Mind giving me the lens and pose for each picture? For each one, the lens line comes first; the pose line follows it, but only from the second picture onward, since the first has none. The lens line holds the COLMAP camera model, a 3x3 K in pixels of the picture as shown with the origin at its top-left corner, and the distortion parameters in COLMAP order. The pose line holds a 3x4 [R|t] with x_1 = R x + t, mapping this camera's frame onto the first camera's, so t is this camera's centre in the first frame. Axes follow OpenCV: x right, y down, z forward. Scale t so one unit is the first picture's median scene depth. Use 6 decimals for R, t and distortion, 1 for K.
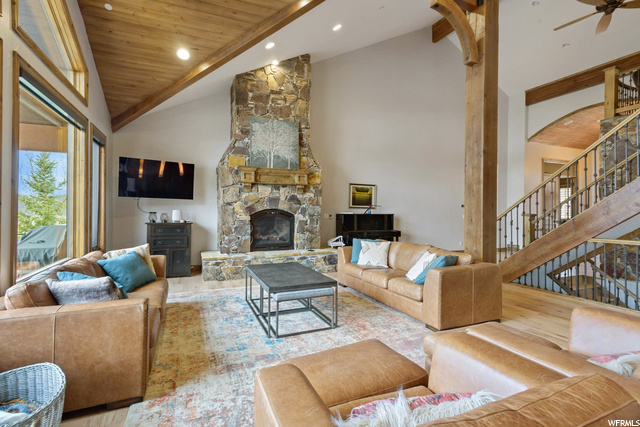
lens RADIAL K [[303.4, 0, 320.9], [0, 303.4, 211.1], [0, 0, 1]] dist [0.017893, -0.000409]
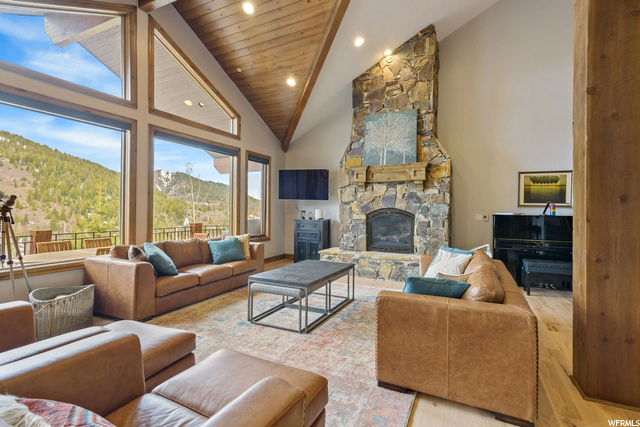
lens RADIAL K [[303.4, 0, 320.9], [0, 303.4, 211.1], [0, 0, 1]] dist [0.017893, -0.000409]
pose [[0.647688, 0.004601, -0.761892, 0.434989], [-0.005208, 0.999985, 0.001612, 0.001701], [0.761888, 0.002924, 0.647702, 0.234102]]
